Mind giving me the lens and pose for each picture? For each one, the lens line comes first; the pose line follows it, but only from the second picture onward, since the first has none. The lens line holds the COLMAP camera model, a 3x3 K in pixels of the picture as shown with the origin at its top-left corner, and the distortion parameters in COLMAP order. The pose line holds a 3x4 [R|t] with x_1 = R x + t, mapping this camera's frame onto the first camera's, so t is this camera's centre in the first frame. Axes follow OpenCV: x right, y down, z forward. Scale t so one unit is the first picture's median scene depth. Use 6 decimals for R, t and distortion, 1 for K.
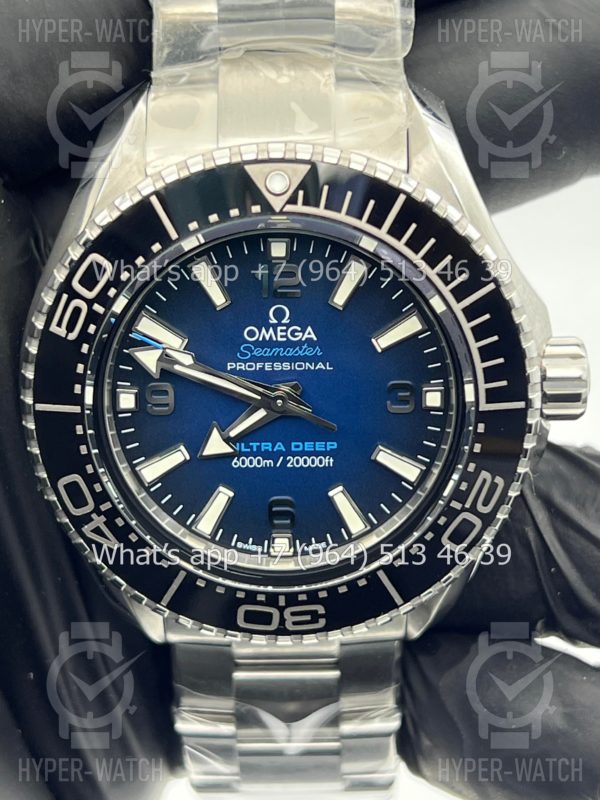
lens RADIAL K [[1925.2, 0, 288.6], [0, 1925.2, 384.8], [0, 0, 1]] dist [0.215660, 0.000000]
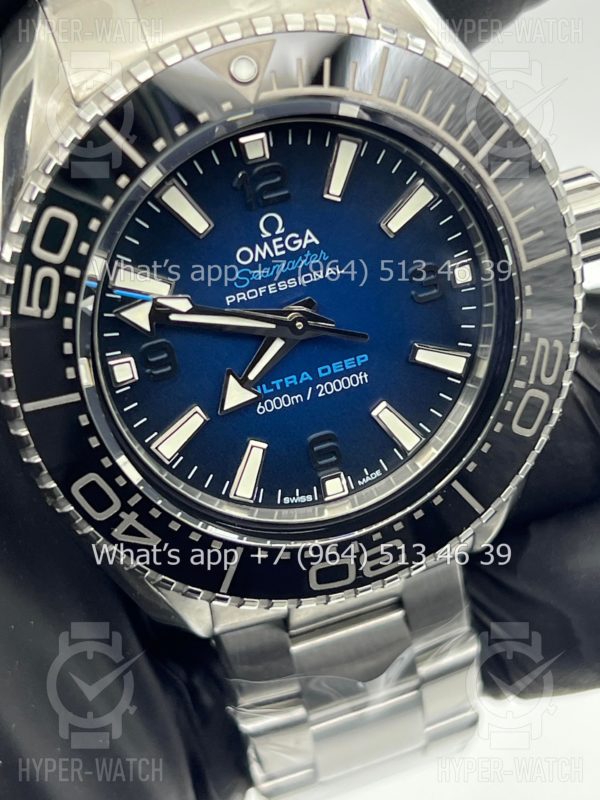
lens RADIAL K [[1925.2, 0, 307.0], [0, 1925.2, 401.9], [0, 0, 1]] dist [0.215660, 0.000000]
pose [[0.942888, -0.274663, 0.188471, -0.170028], [0.267892, 0.961515, 0.061020, -0.009146], [-0.197977, -0.007045, 0.980181, 0.161453]]
